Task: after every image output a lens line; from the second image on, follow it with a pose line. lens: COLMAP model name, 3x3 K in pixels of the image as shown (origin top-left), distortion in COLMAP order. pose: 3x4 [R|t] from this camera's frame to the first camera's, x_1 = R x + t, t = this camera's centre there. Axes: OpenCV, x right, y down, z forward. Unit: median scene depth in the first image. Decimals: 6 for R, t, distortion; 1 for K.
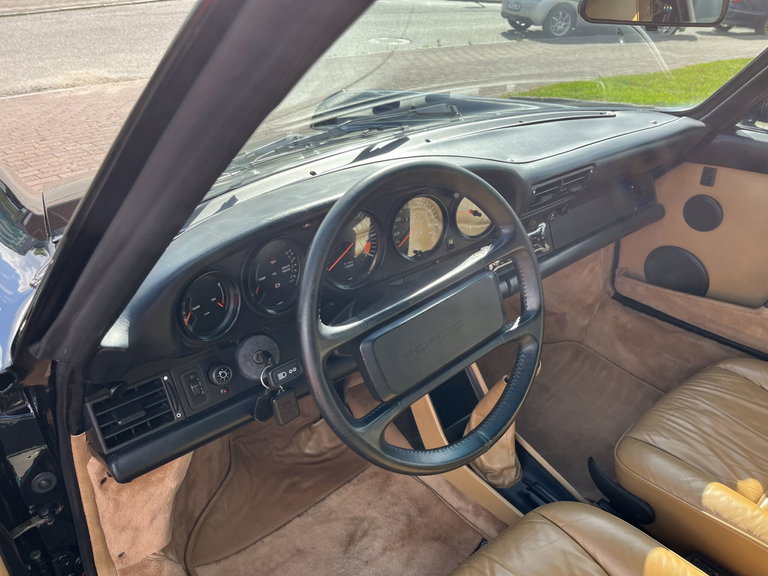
lens RADIAL K [[580.8, 0, 381.7], [0, 580.8, 291.9], [0, 0, 1]] dist [0.041938, -0.070018]
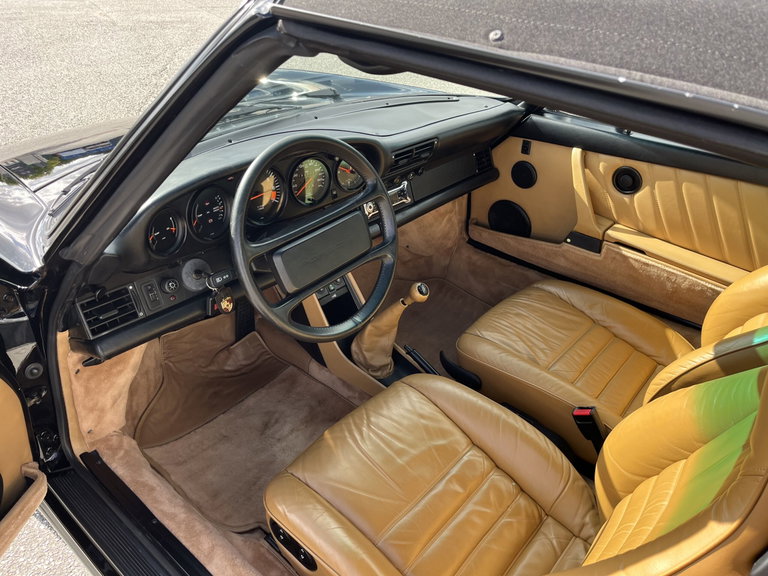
lens RADIAL K [[580.8, 0, 388.8], [0, 580.8, 280.4], [0, 0, 1]] dist [0.041938, -0.070018]
pose [[0.982939, -0.030369, 0.181406, -0.010374], [0.024225, 0.999058, 0.035994, 0.065414], [-0.182329, -0.030985, 0.982749, -0.335894]]
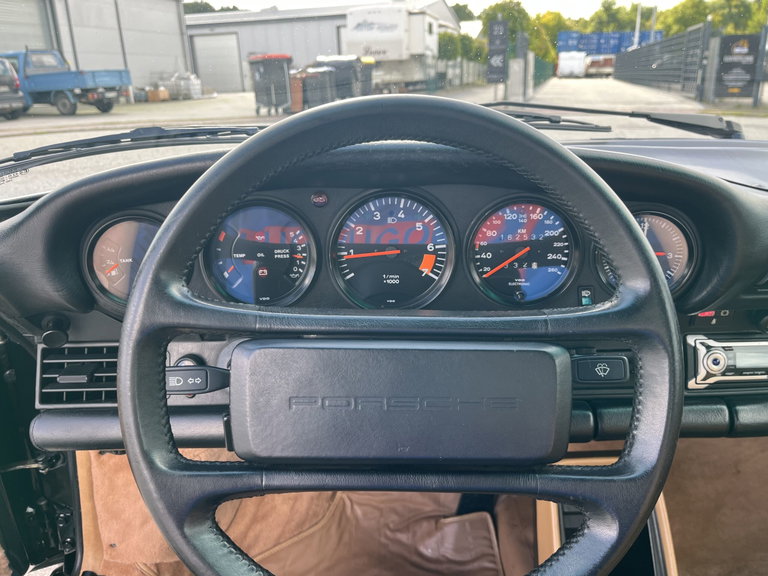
lens RADIAL K [[580.8, 0, 388.6], [0, 580.8, 295.3], [0, 0, 1]] dist [0.041938, -0.070018]
pose [[0.788393, 0.221101, -0.574065, 0.257919], [-0.296935, 0.954045, -0.040346, -0.001024], [0.538764, 0.202269, 0.817815, 0.351731]]
